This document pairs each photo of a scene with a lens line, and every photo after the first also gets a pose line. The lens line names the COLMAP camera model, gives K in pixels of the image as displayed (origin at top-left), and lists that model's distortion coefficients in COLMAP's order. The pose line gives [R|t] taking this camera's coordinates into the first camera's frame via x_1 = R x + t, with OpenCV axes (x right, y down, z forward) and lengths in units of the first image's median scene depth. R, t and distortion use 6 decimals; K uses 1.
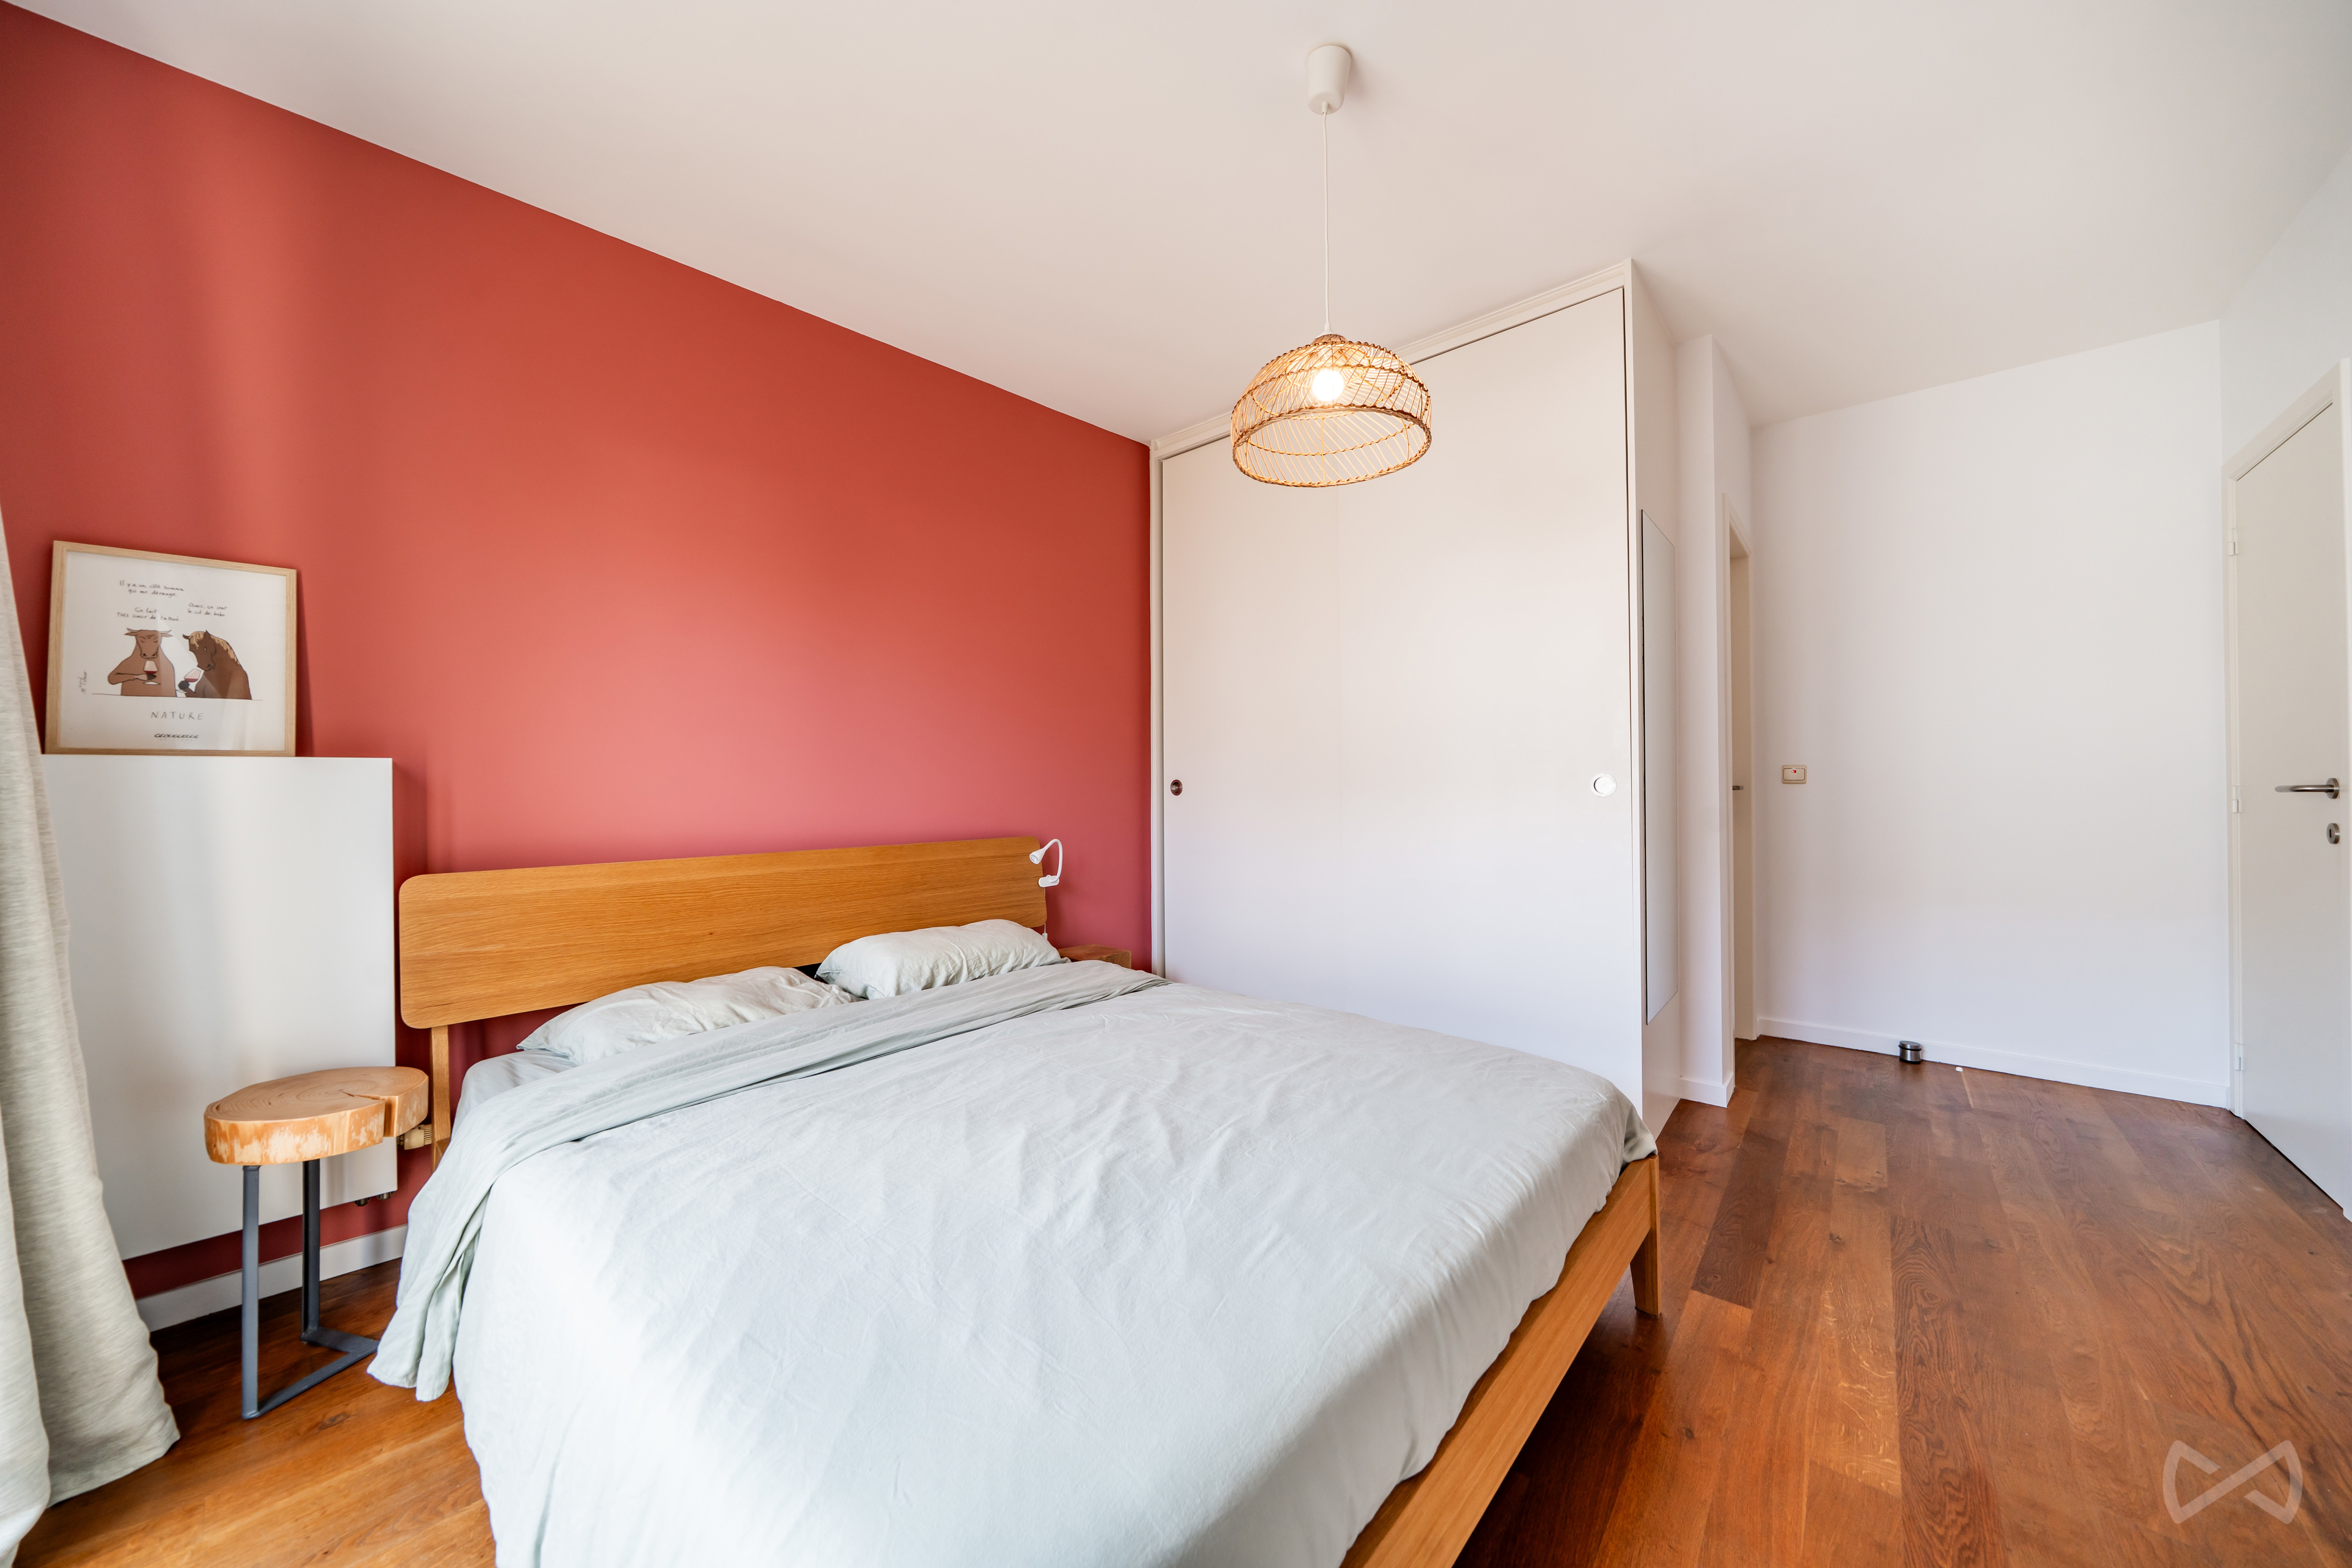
lens RADIAL K [[812.1, 0, 1179.3], [0, 812.1, 780.7], [0, 0, 1]] dist [-0.005059, -0.000032]
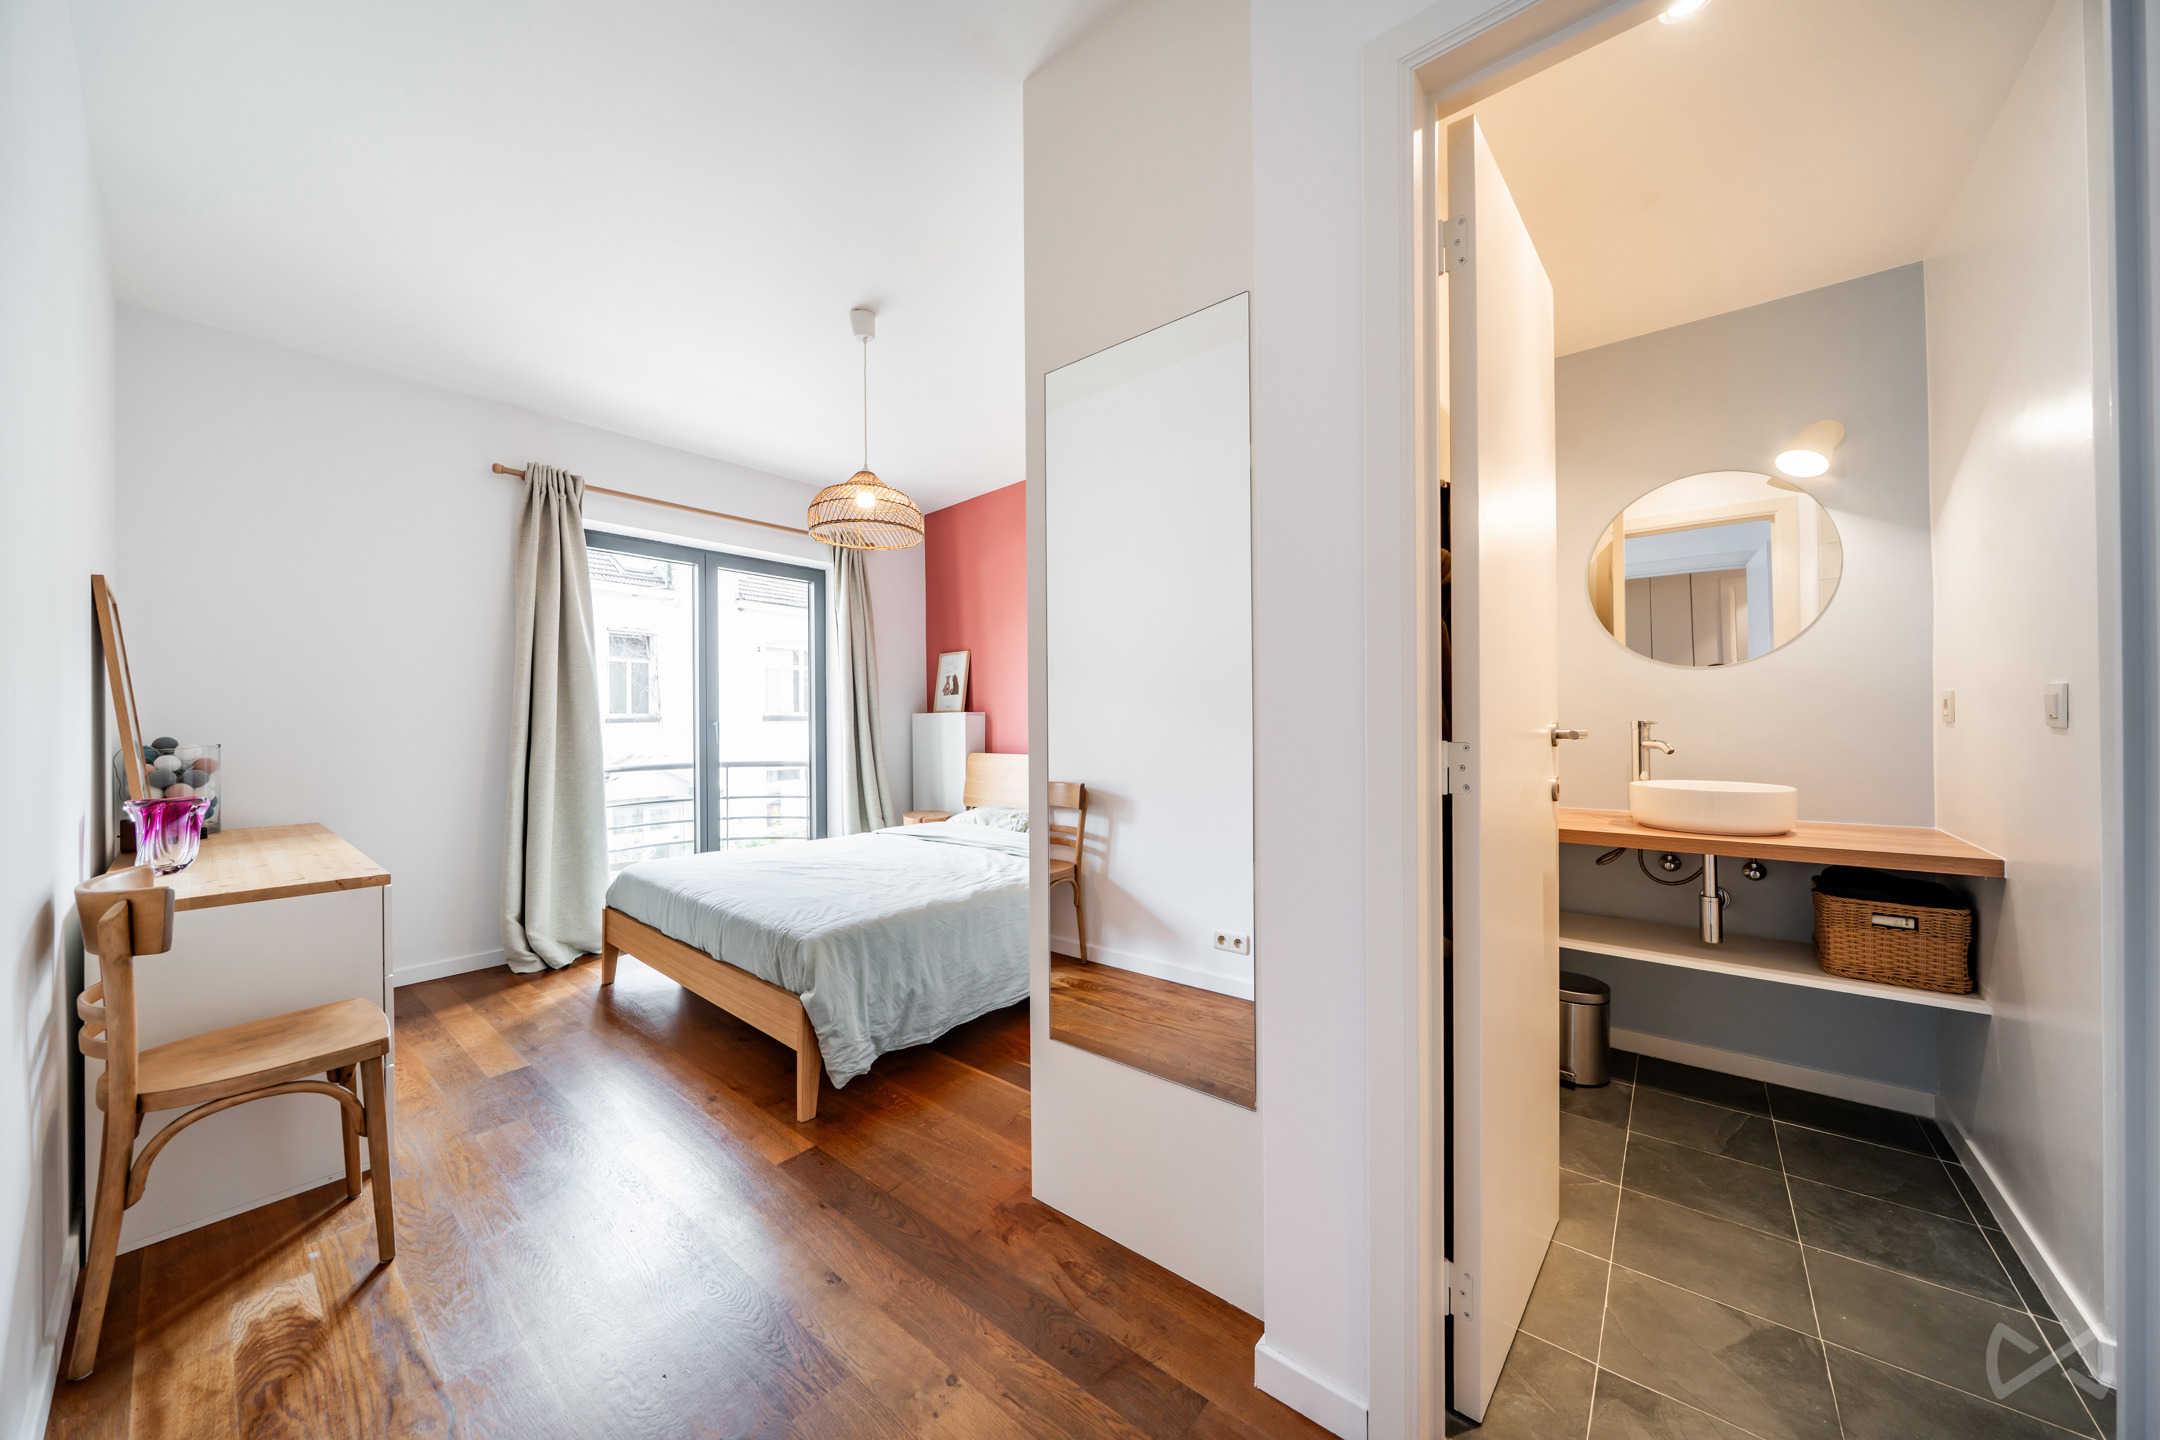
lens RADIAL K [[734.8, 0, 1082.8], [0, 734.8, 717.9], [0, 0, 1]] dist [-0.004705, 0.000029]
pose [[0.027508, 0.003710, -0.999615, 1.643572], [0.011213, 0.999929, 0.004019, -0.012399], [0.999559, -0.011319, 0.027465, 1.302271]]
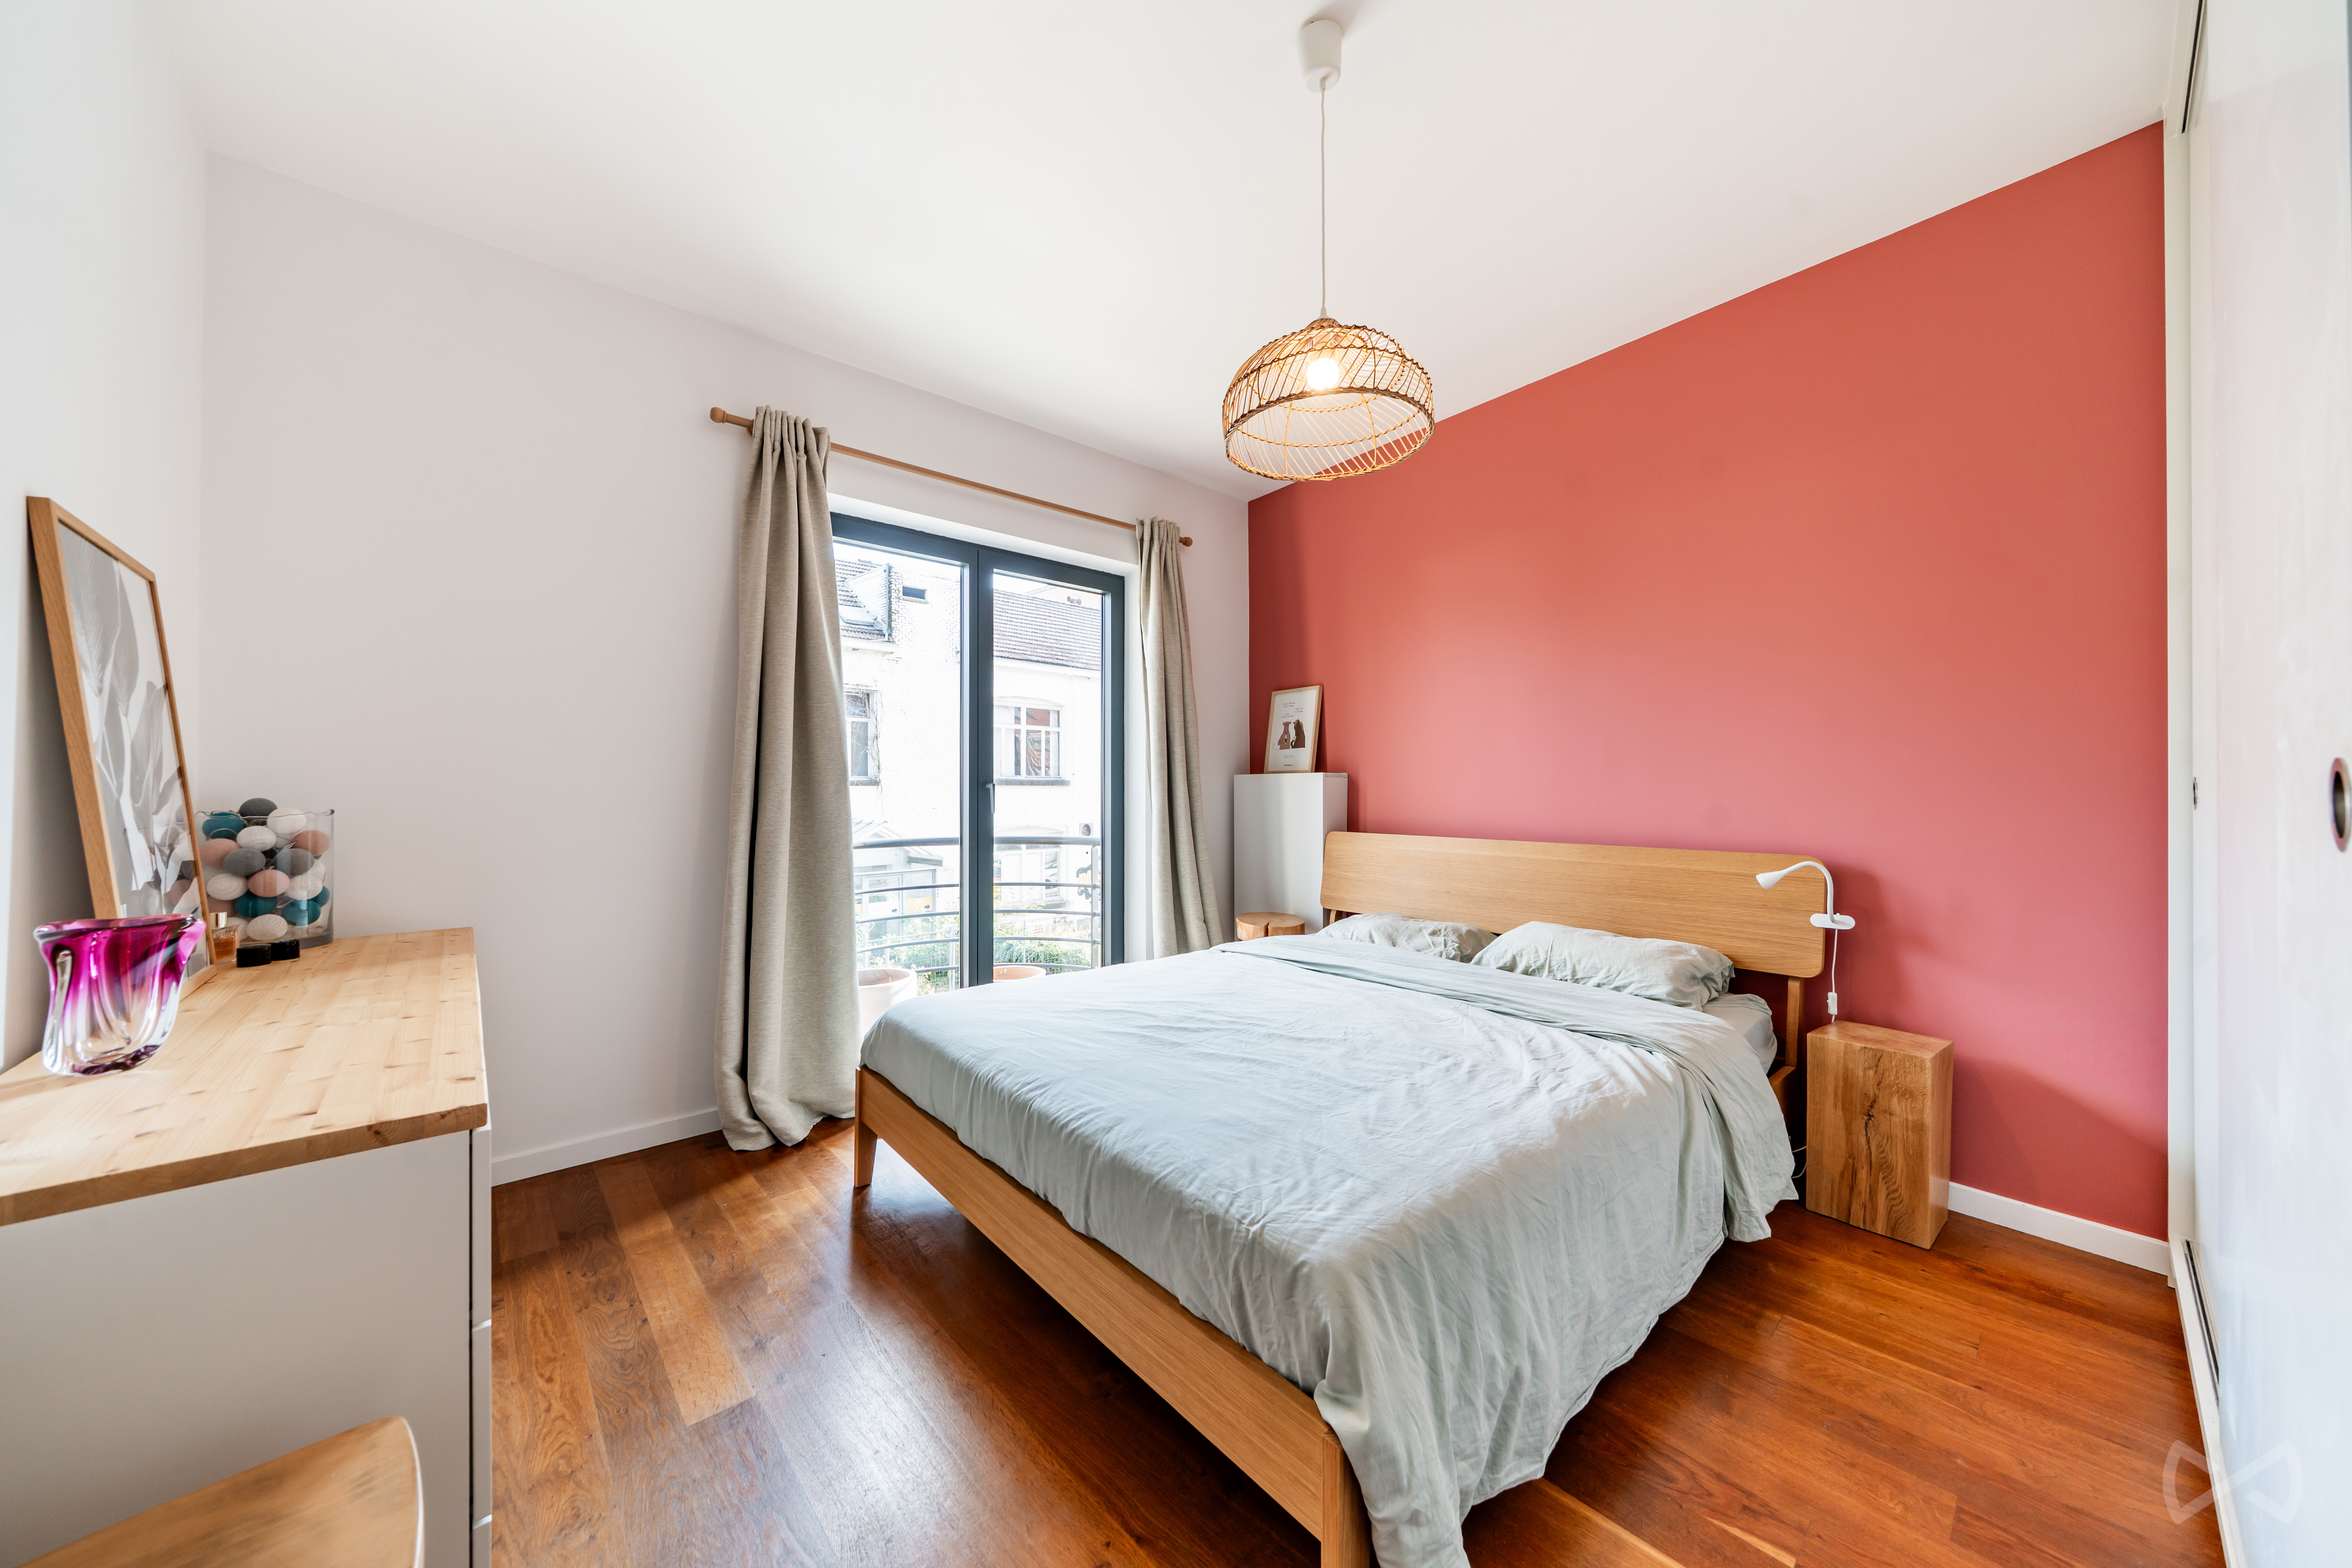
lens RADIAL K [[812.0, 0, 1179.3], [0, 812.0, 780.7], [0, 0, 1]] dist [-0.005059, -0.000032]
pose [[-0.133074, -0.001264, -0.991105, 1.061646], [0.004564, 0.999988, -0.001888, -0.004876], [0.991096, -0.004774, -0.133067, 0.878806]]
